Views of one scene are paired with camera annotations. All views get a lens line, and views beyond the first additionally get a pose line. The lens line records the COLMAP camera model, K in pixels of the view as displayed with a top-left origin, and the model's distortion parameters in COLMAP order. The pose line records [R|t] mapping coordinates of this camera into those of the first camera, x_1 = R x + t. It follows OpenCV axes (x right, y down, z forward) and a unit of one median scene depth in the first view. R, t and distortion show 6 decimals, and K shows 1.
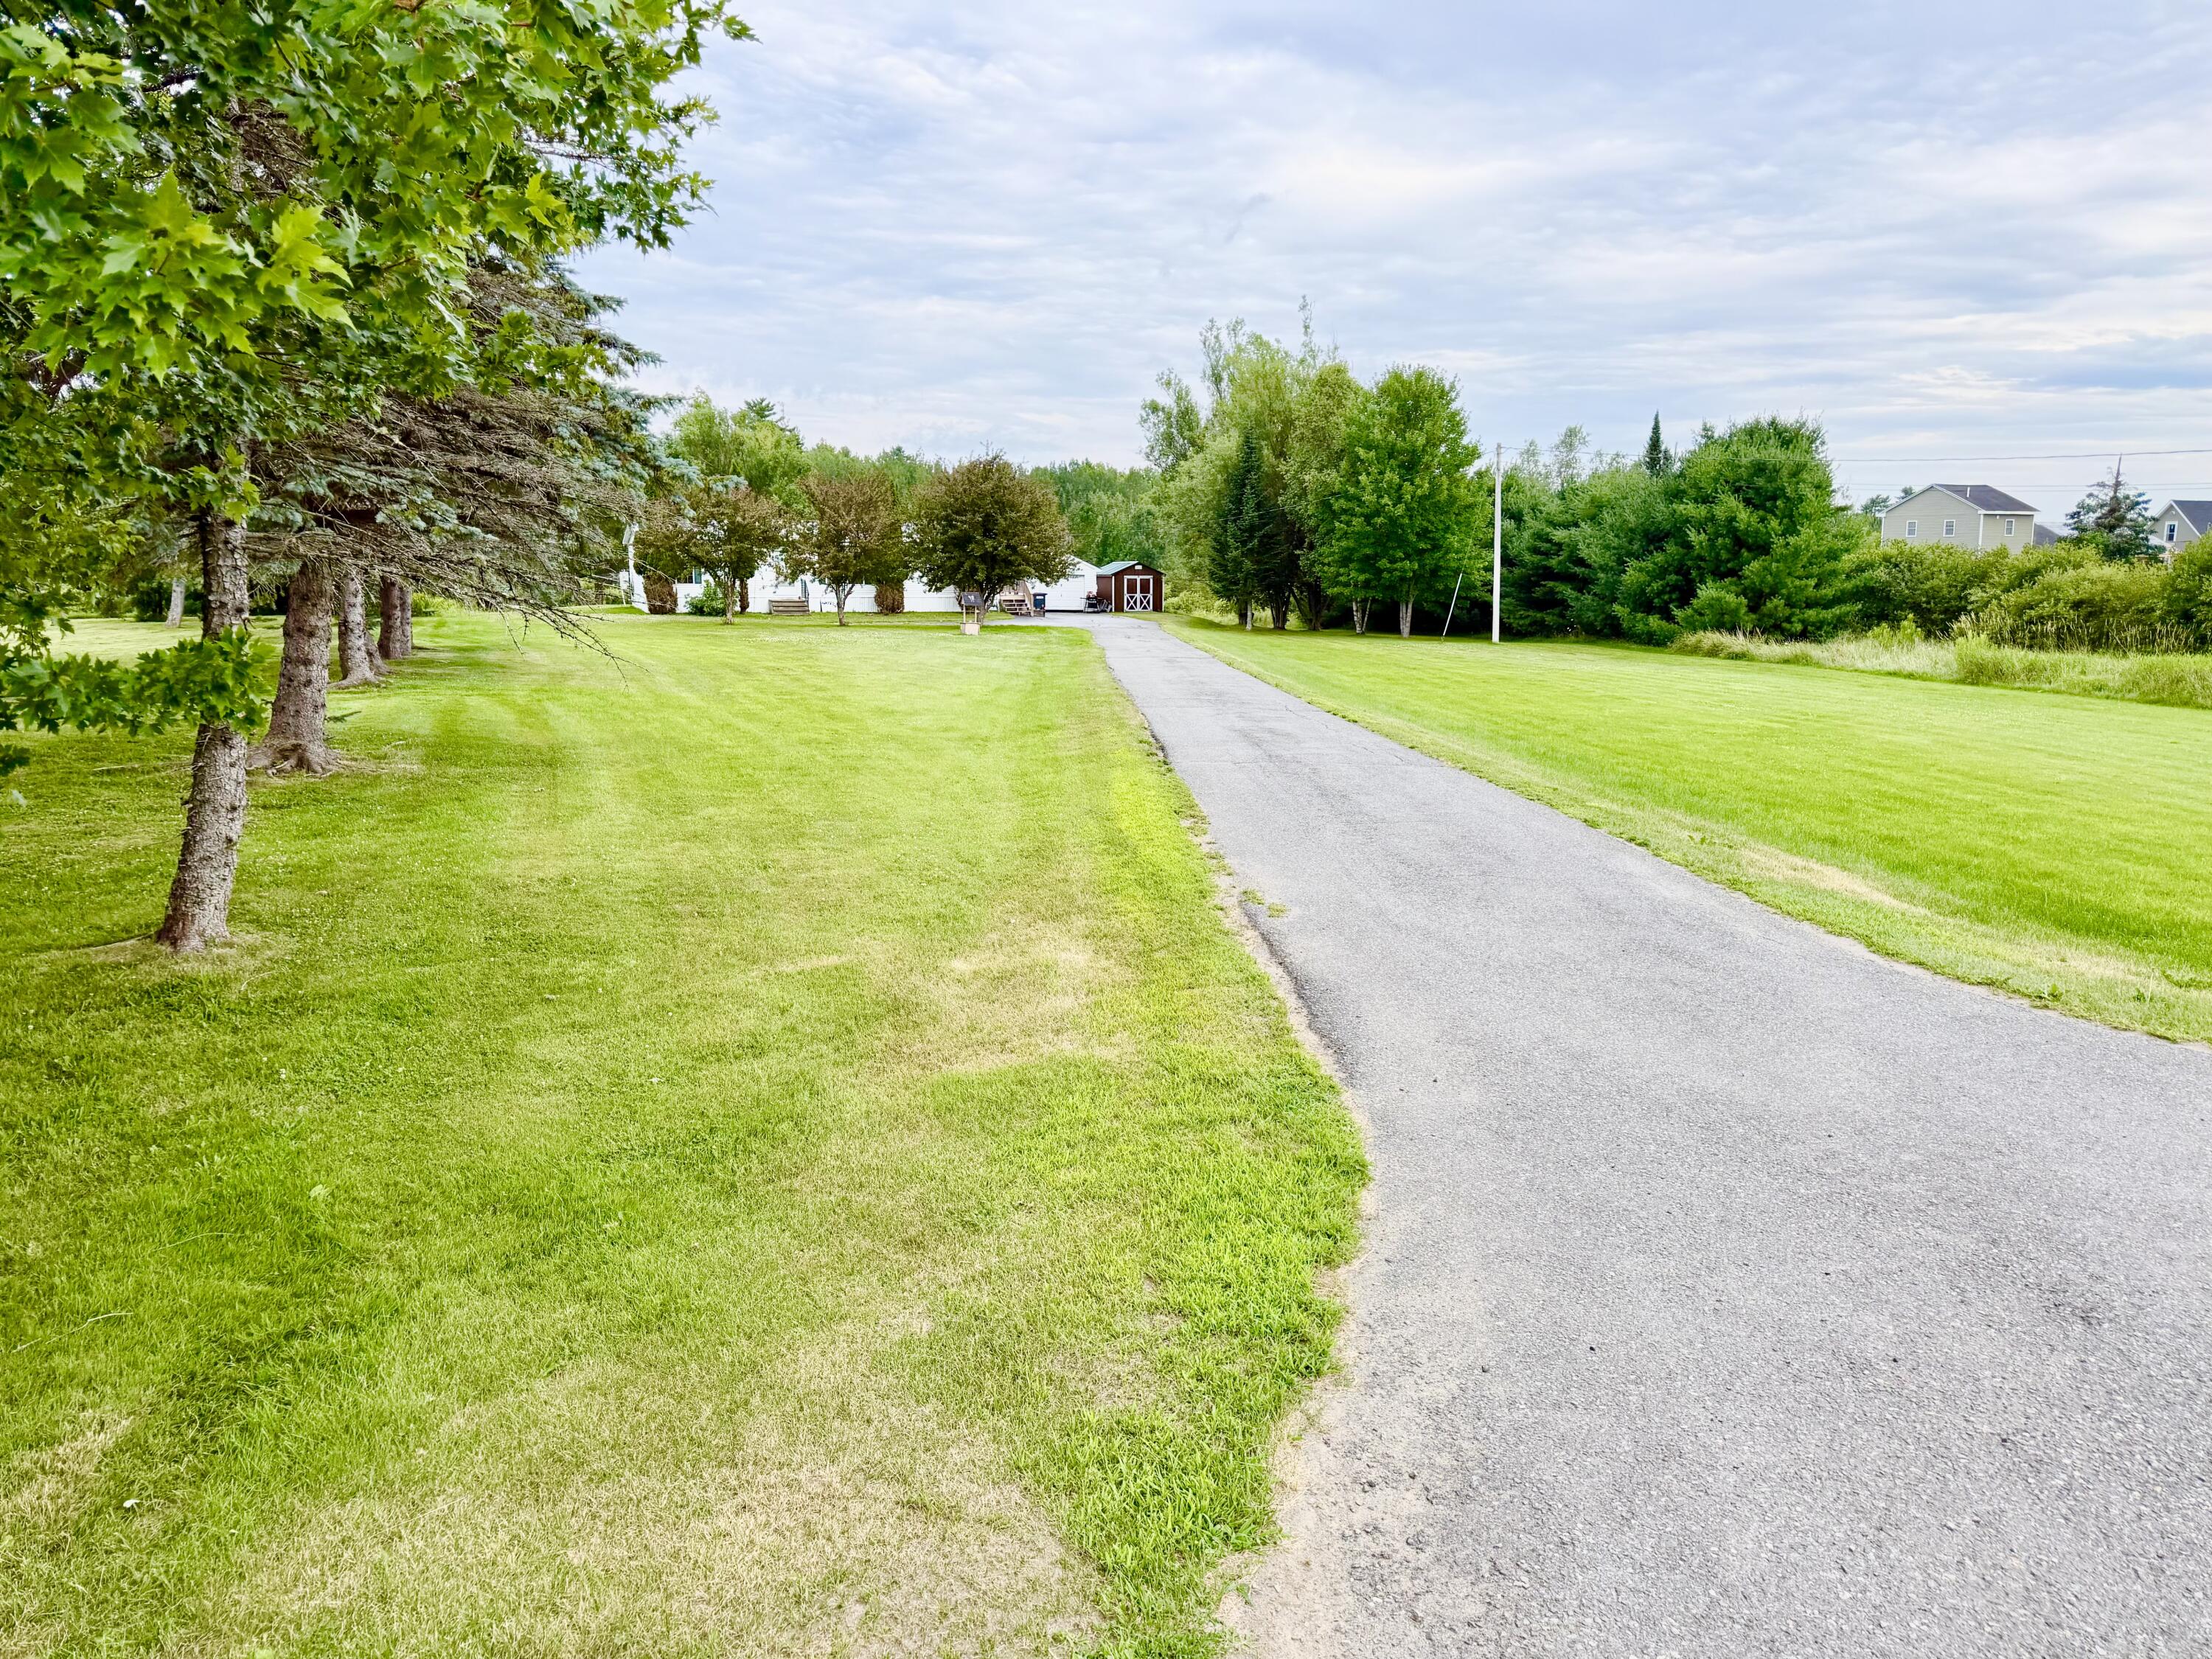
lens RADIAL K [[1646.7, 0, 1107.9], [0, 1646.7, 930.5], [0, 0, 1]] dist [0.092148, -0.093760]
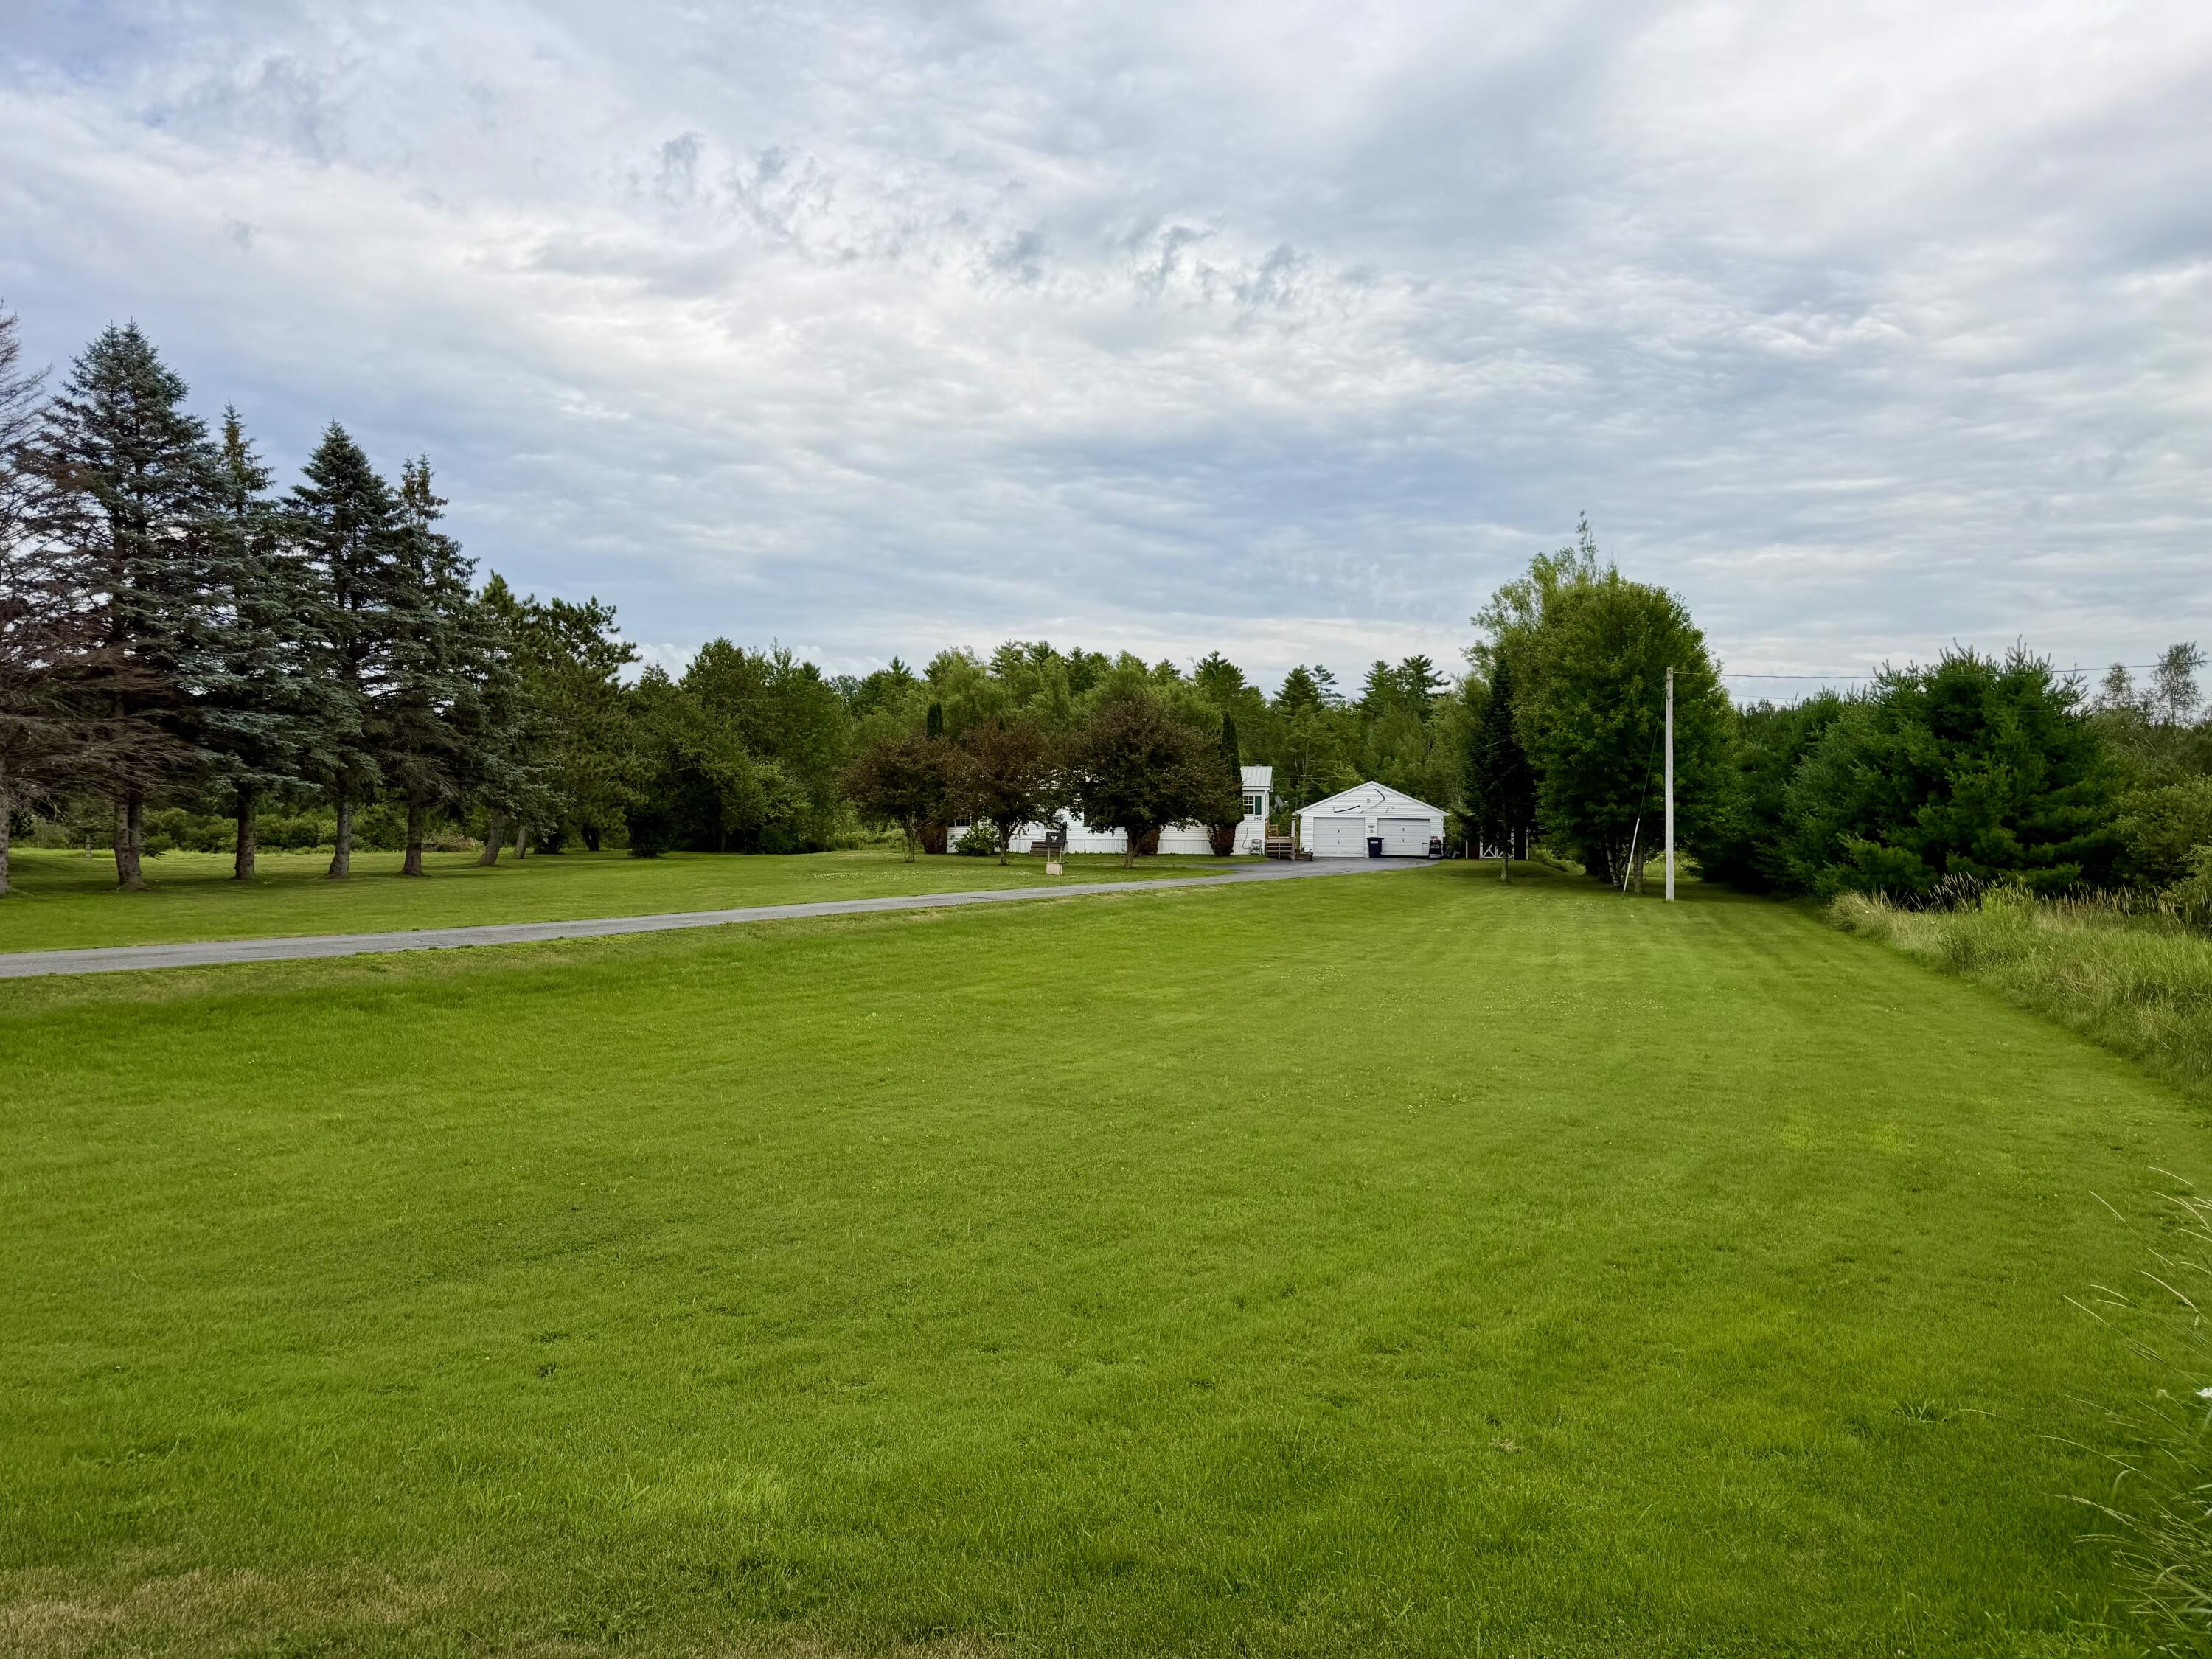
lens RADIAL K [[1650.0, 0, 1108.8], [0, 1650.0, 903.9], [0, 0, 1]] dist [0.105443, -0.113659]
pose [[0.884942, 0.030549, -0.464699, 0.344199], [-0.105320, 0.985122, -0.135803, -0.028169], [0.453636, 0.169120, 0.874993, 0.139989]]
